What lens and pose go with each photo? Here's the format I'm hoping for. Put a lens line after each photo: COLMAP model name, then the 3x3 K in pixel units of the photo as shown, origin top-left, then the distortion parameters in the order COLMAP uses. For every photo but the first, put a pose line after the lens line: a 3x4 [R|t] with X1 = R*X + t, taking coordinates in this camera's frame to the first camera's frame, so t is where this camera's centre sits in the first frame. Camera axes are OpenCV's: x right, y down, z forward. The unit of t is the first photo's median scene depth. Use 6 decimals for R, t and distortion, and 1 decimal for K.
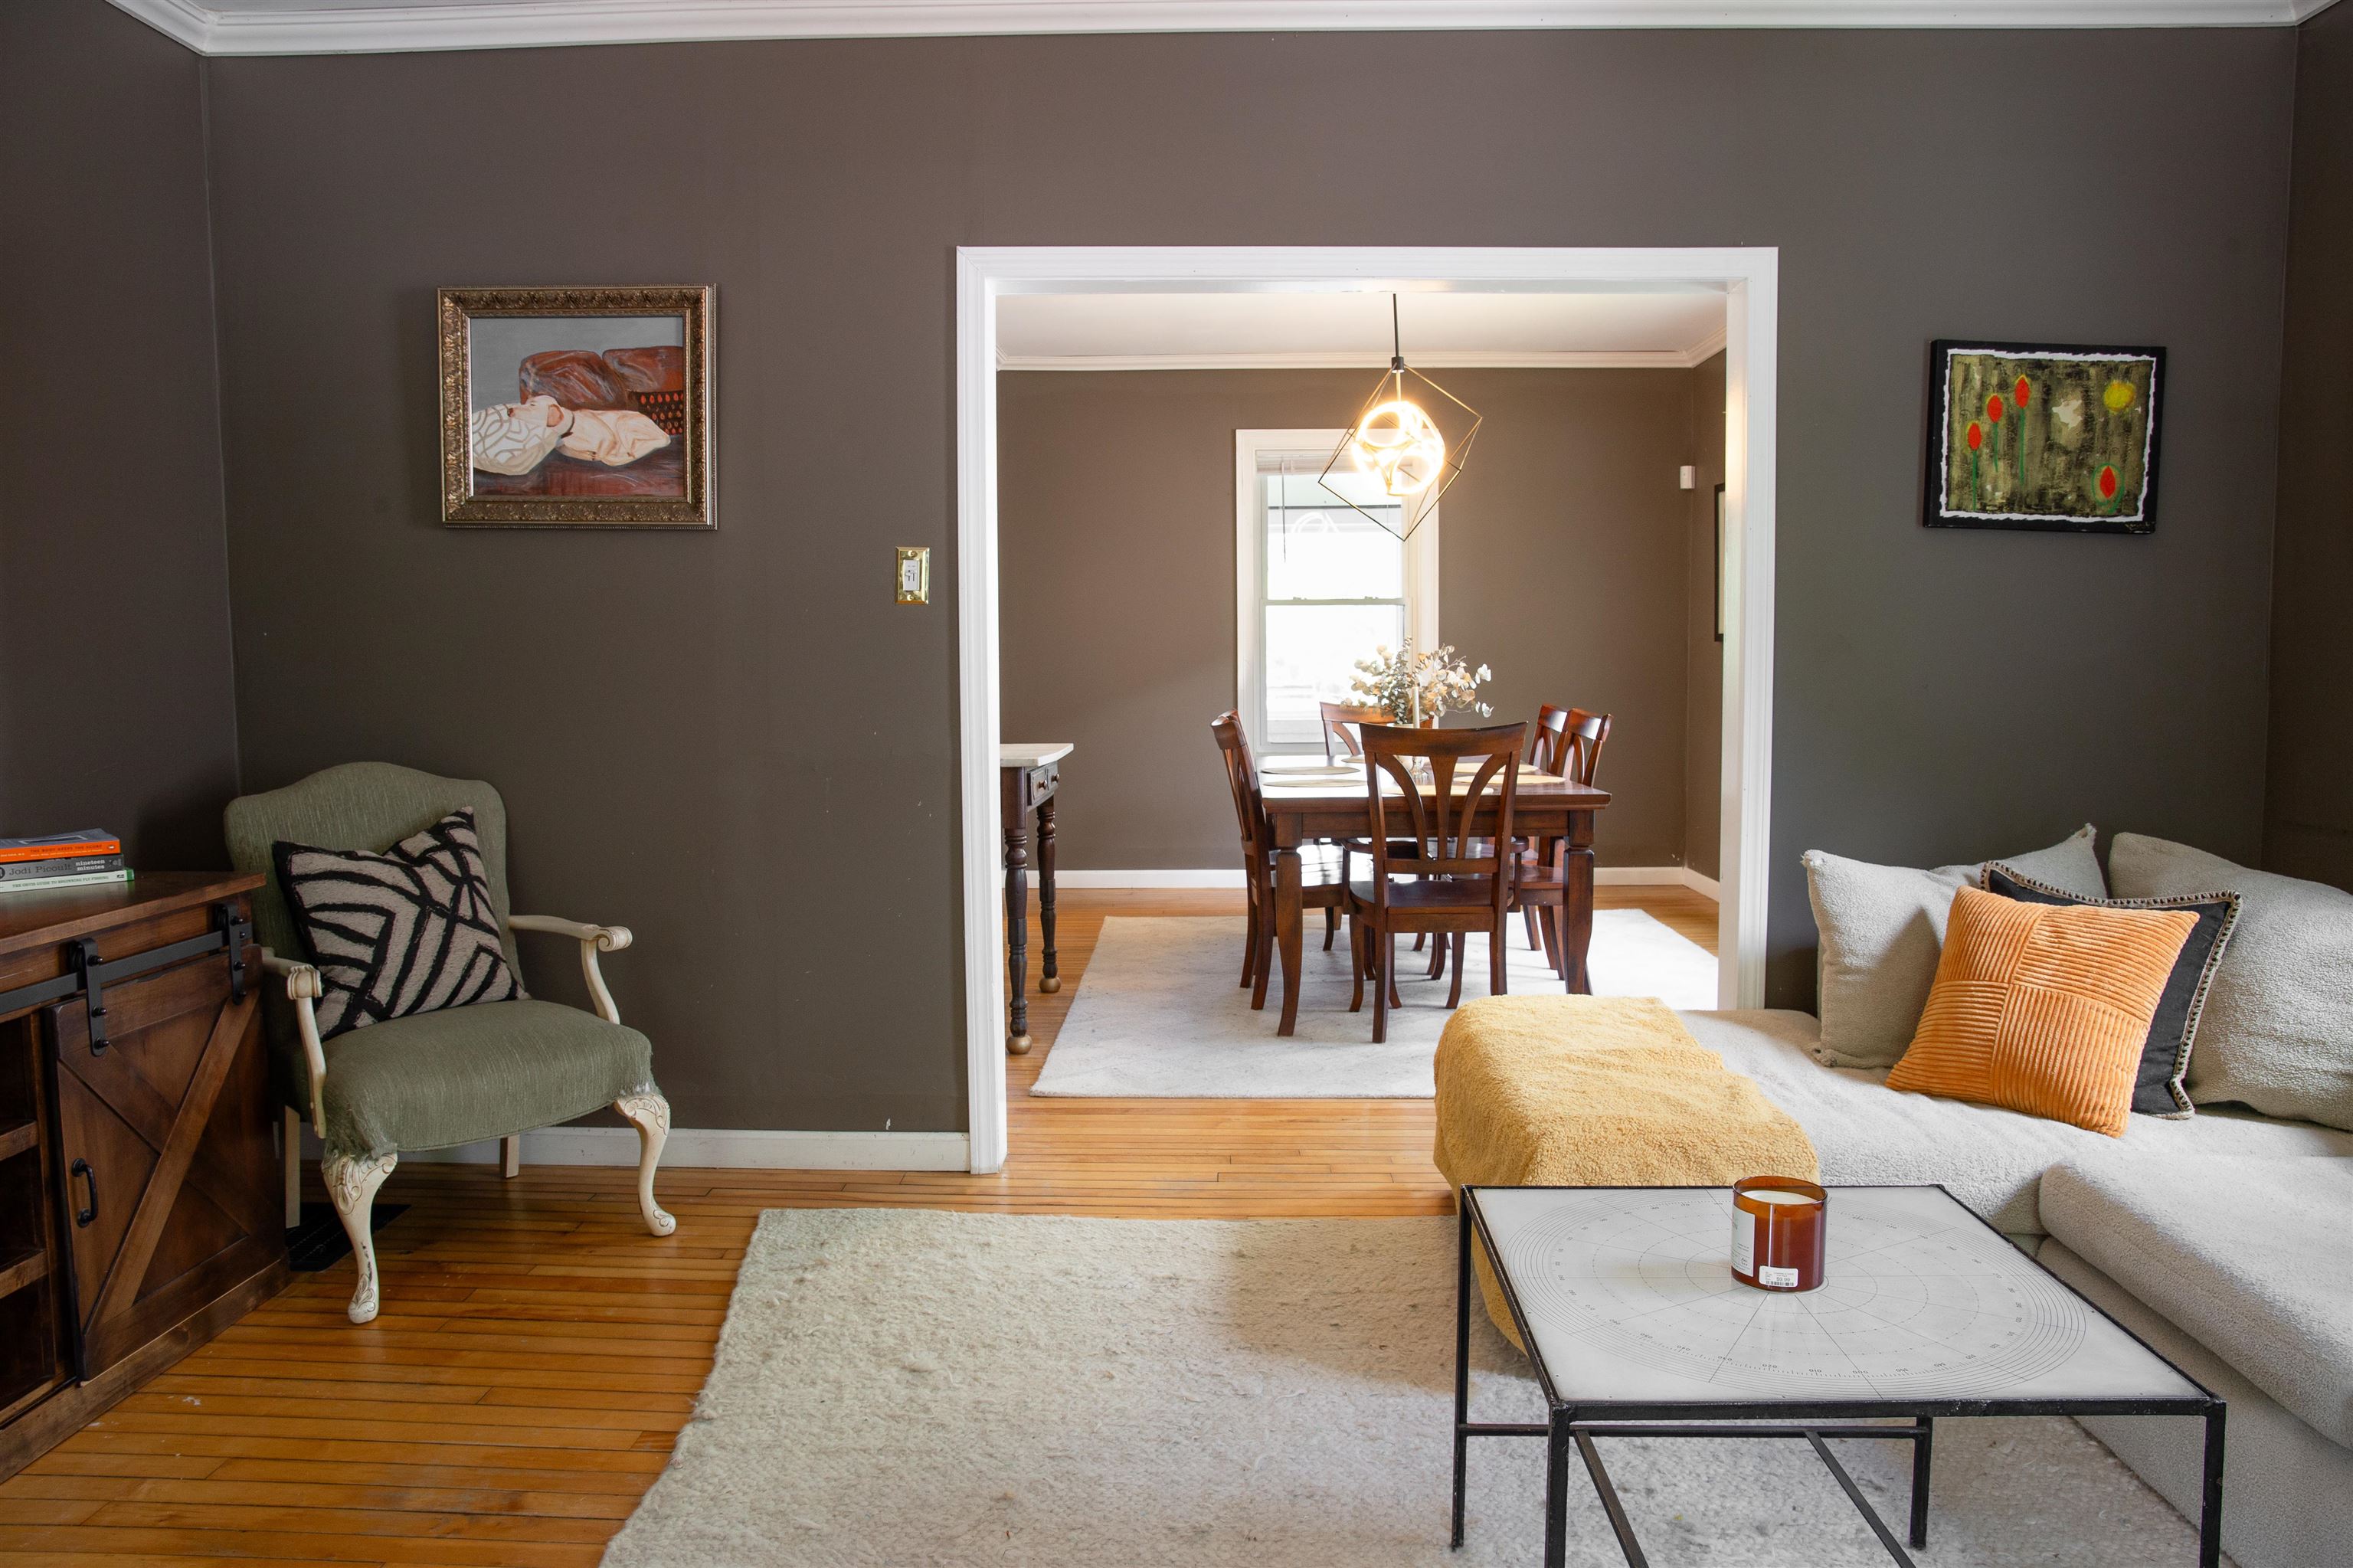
lens RADIAL K [[1631.3, 0, 1175.1], [0, 1631.3, 789.3], [0, 0, 1]] dist [-0.114369, 0.081820]
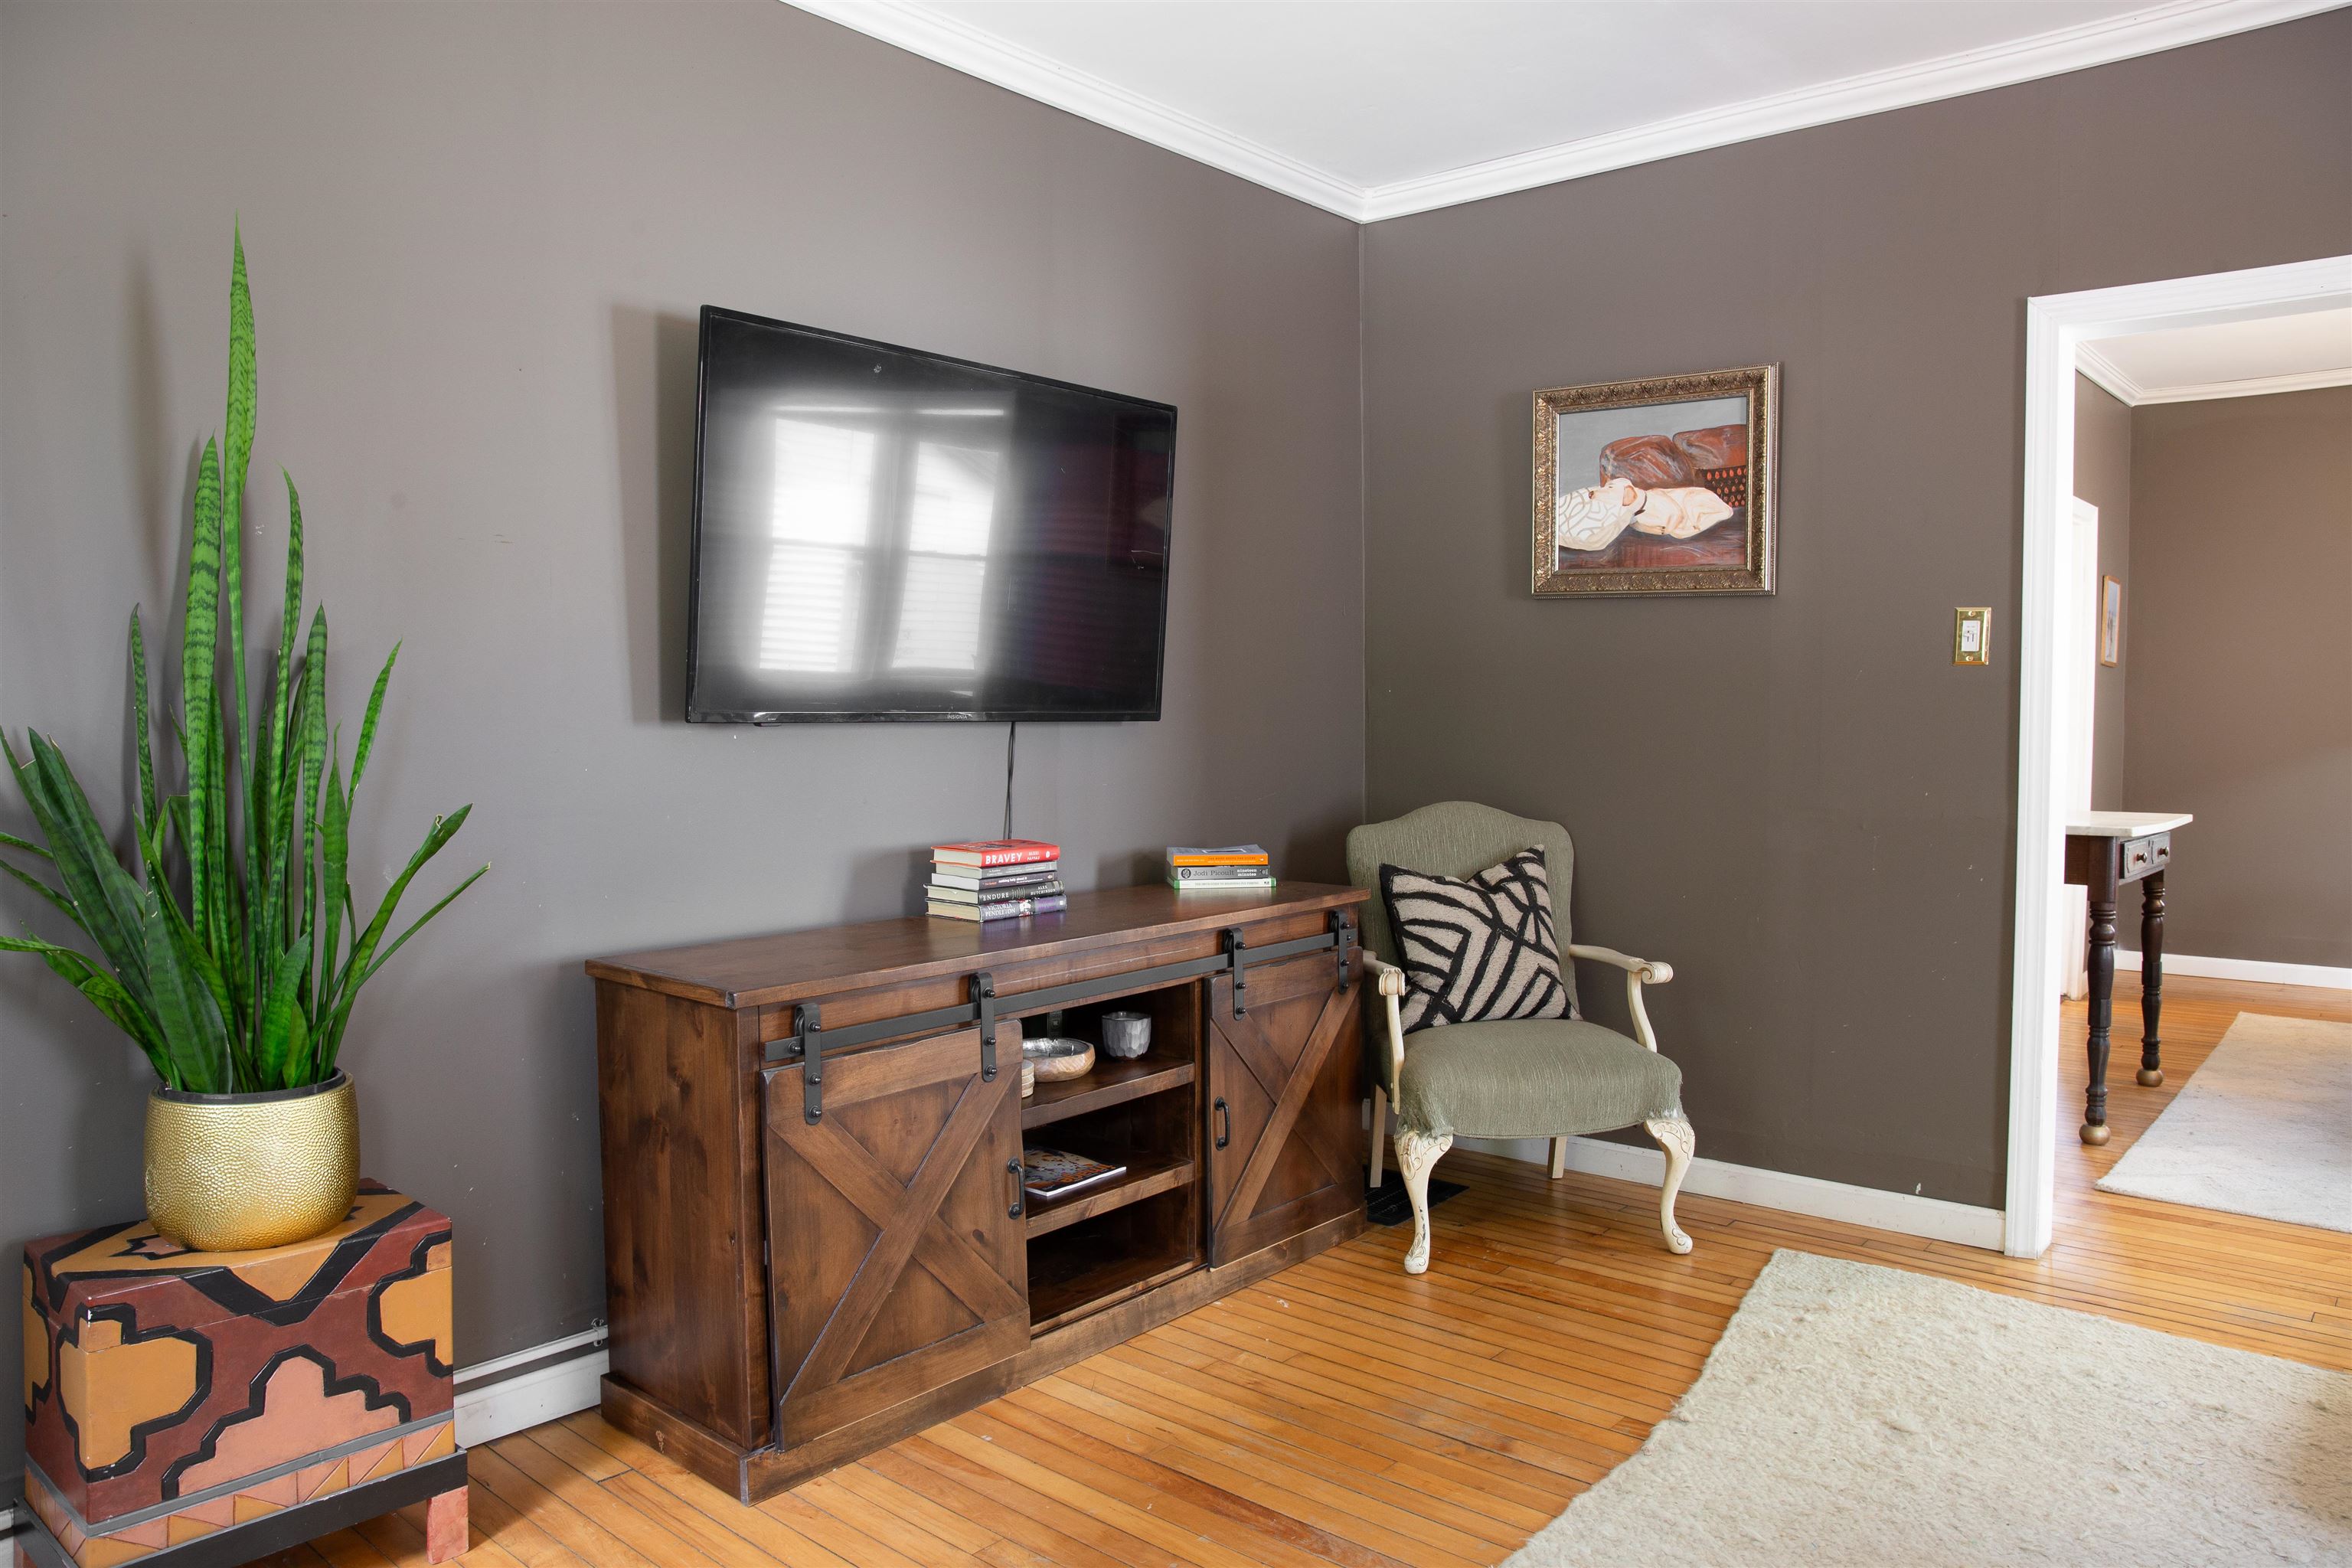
lens RADIAL K [[1607.3, 0, 1171.7], [0, 1607.3, 790.2], [0, 0, 1]] dist [-0.111217, 0.080005]
pose [[0.777444, 0.035444, -0.627952, 0.064470], [-0.055342, 0.998393, -0.012163, 0.000674], [0.626512, 0.044208, 0.778157, -0.045438]]
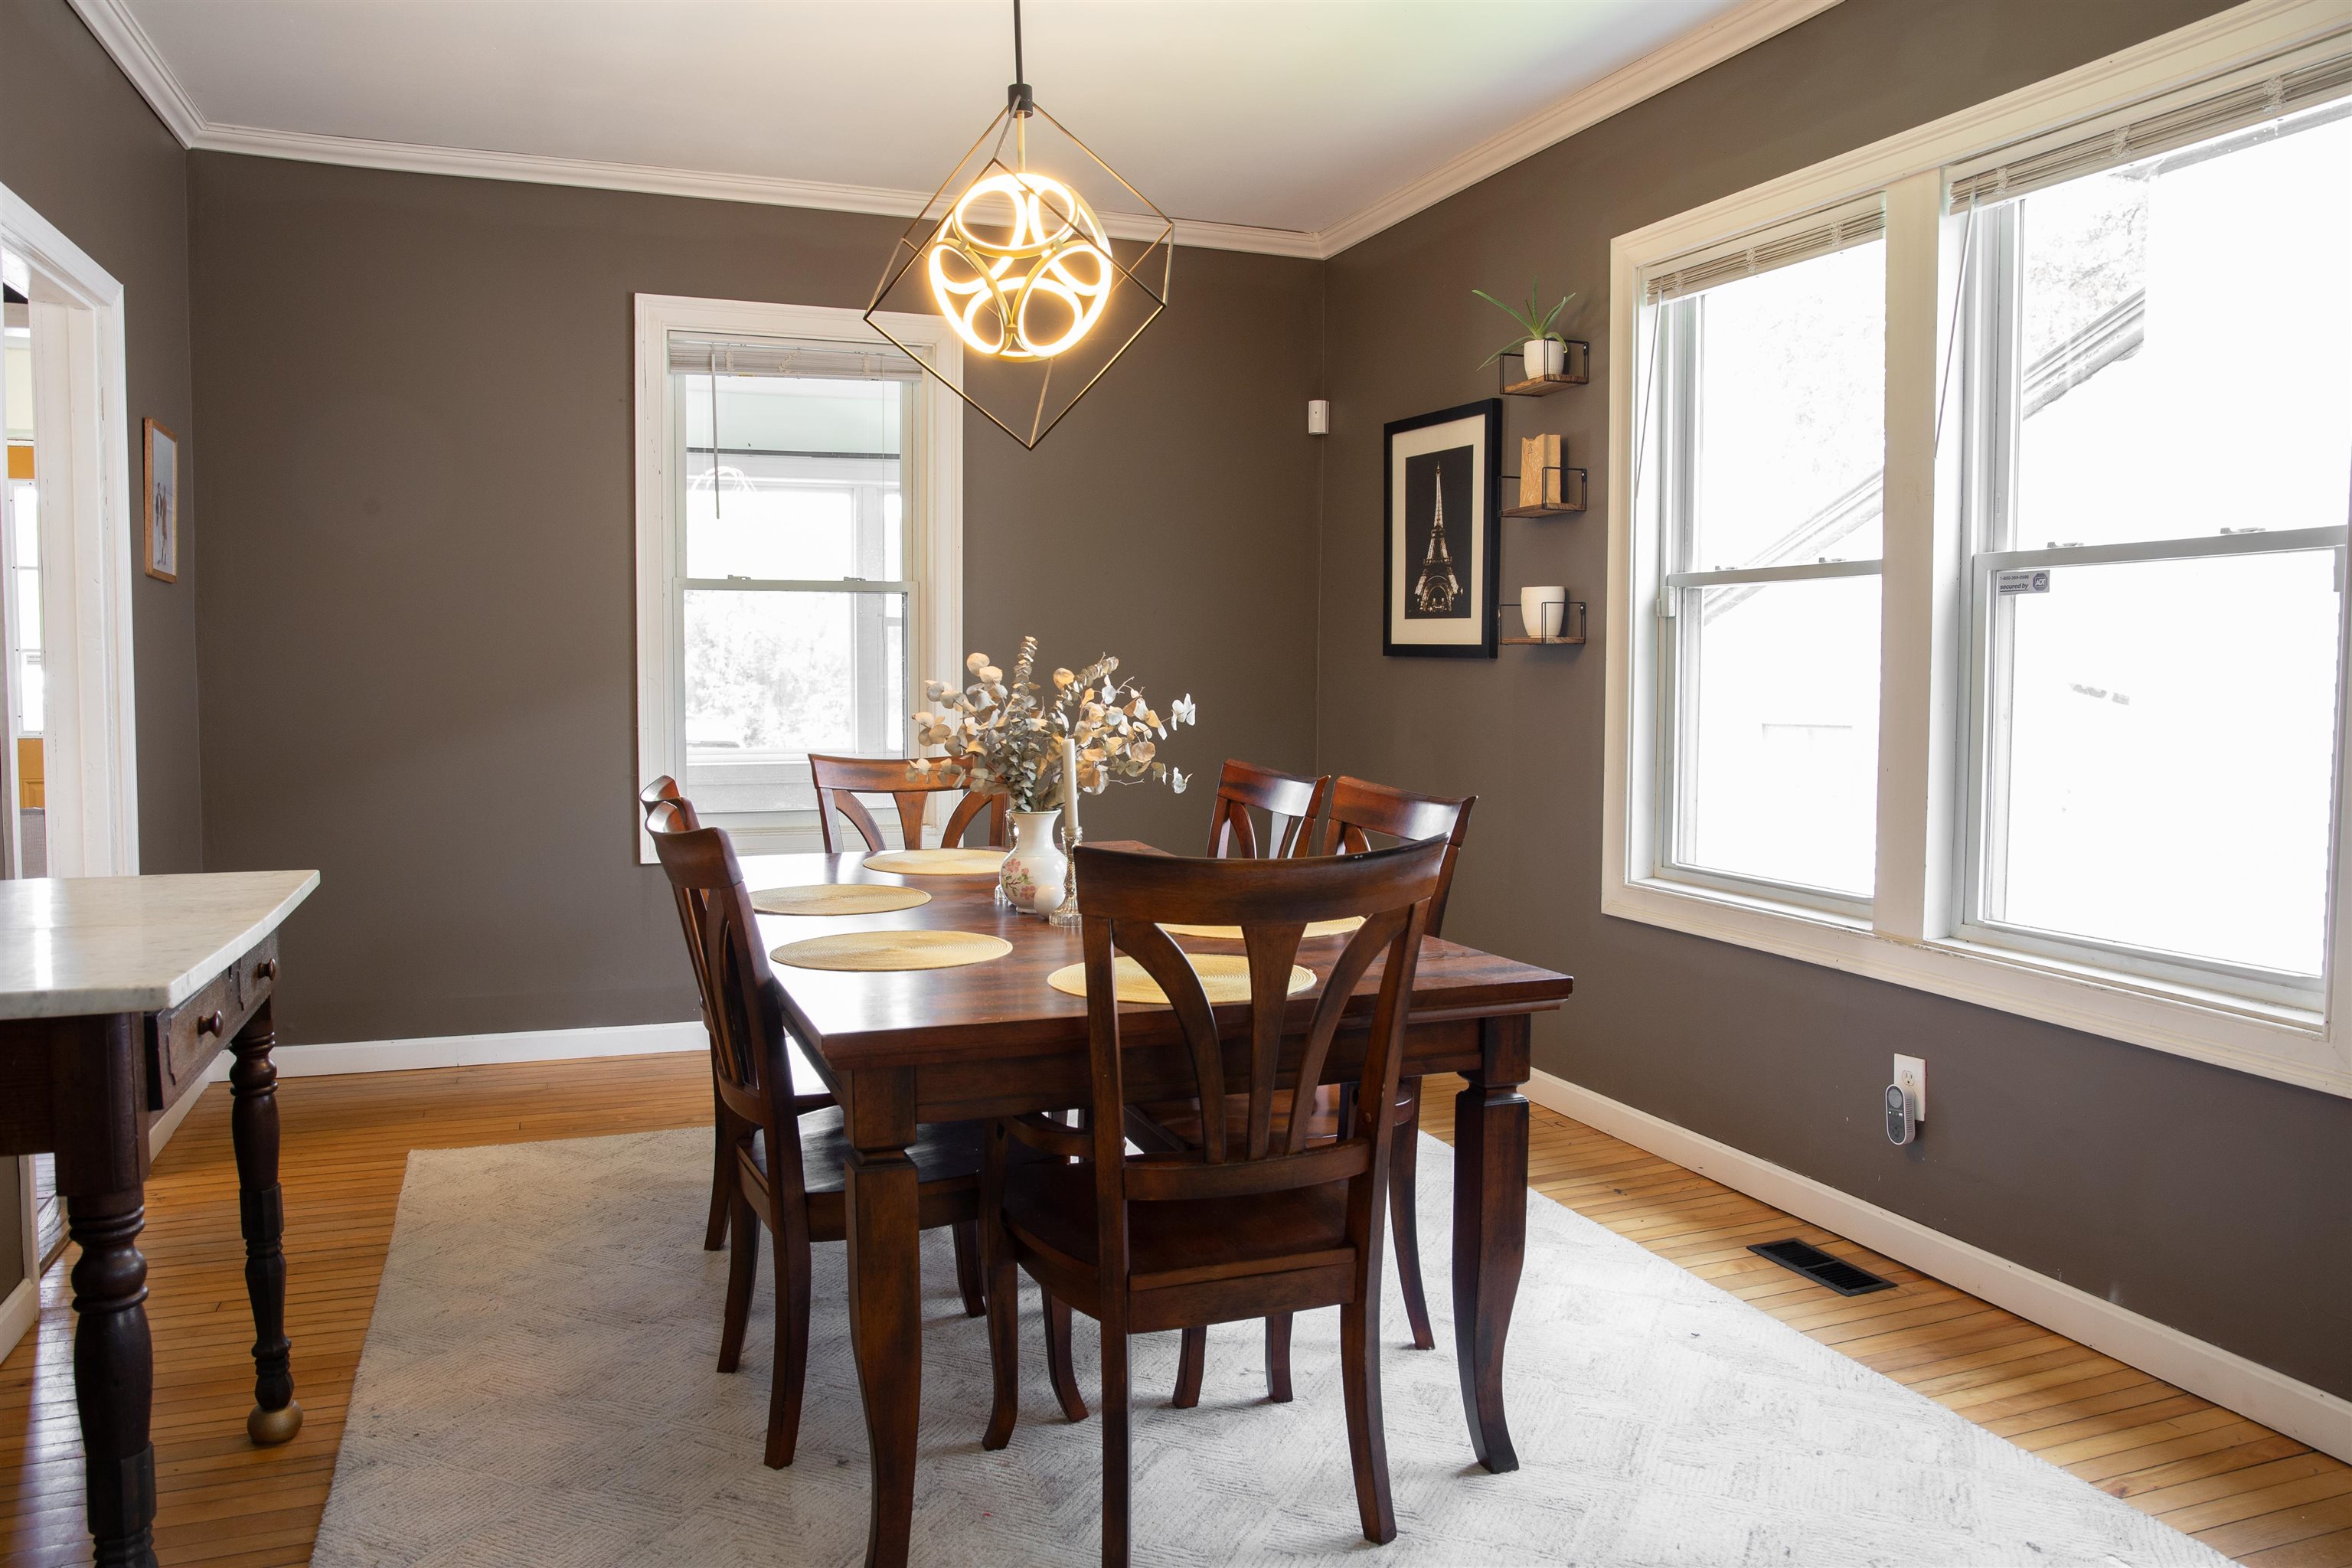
lens RADIAL K [[1642.0, 0, 1176.0], [0, 1642.0, 784.0], [0, 0, 1]] dist [-0.114467, 0.088485]
pose [[0.920847, -0.014604, 0.389650, -0.029405], [0.018926, 0.999795, -0.007254, -0.073802], [-0.389464, 0.014054, 0.920934, 0.861667]]
